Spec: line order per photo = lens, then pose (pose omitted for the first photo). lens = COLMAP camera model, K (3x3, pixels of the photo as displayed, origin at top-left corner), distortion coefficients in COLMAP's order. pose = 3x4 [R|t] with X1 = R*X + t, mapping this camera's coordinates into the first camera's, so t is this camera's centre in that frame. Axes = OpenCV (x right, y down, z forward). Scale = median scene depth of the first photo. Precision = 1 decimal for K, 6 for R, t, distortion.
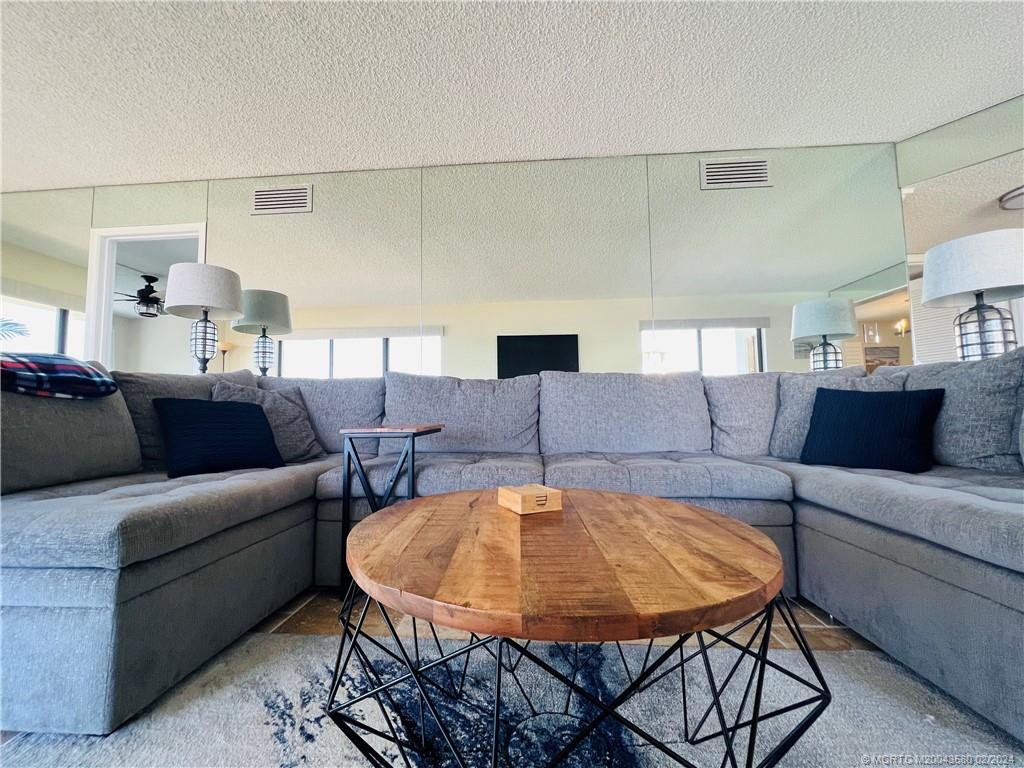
lens RADIAL K [[410.2, 0, 513.8], [0, 410.2, 381.0], [0, 0, 1]] dist [-0.002400, 0.000904]
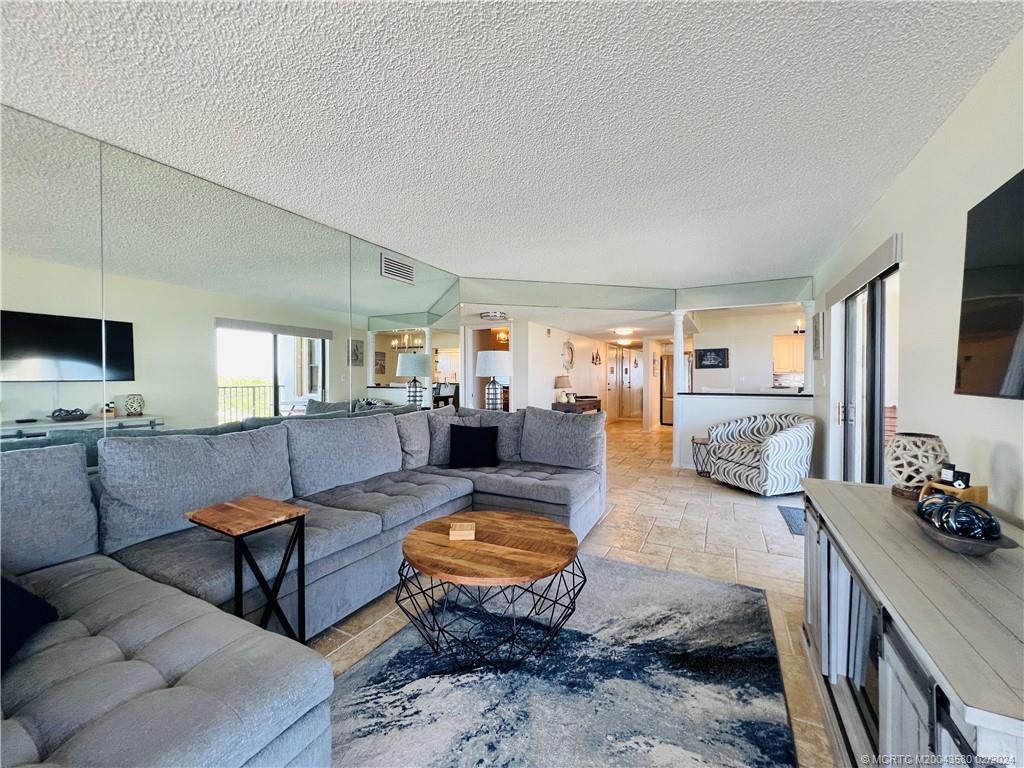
lens RADIAL K [[410.2, 0, 510.8], [0, 410.2, 383.0], [0, 0, 1]] dist [-0.002400, 0.000904]
pose [[0.404032, 0.000094, 0.914745, -0.981117], [-0.077130, 0.996442, 0.033965, -0.296545], [-0.911487, -0.084277, 0.402602, 0.042601]]
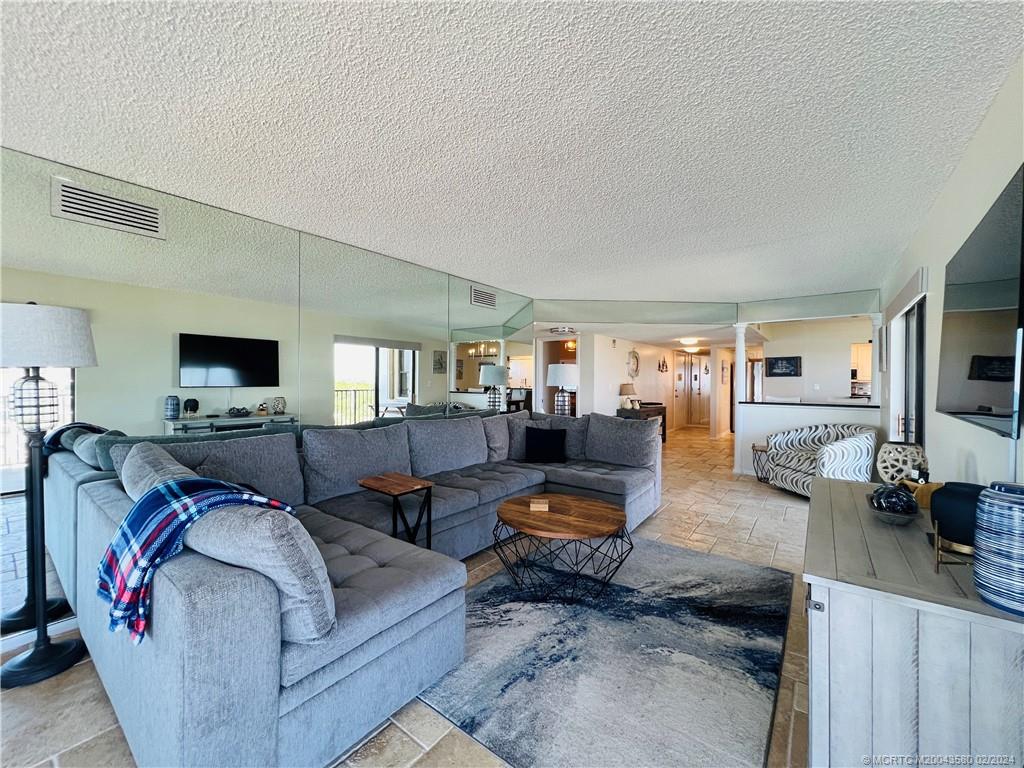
lens RADIAL K [[410.2, 0, 510.7], [0, 410.2, 384.5], [0, 0, 1]] dist [-0.002400, 0.000904]
pose [[0.548359, 0.007564, 0.836209, -1.355652], [-0.078682, 0.995990, 0.042589, -0.348584], [-0.832533, -0.089149, 0.546755, -0.128568]]
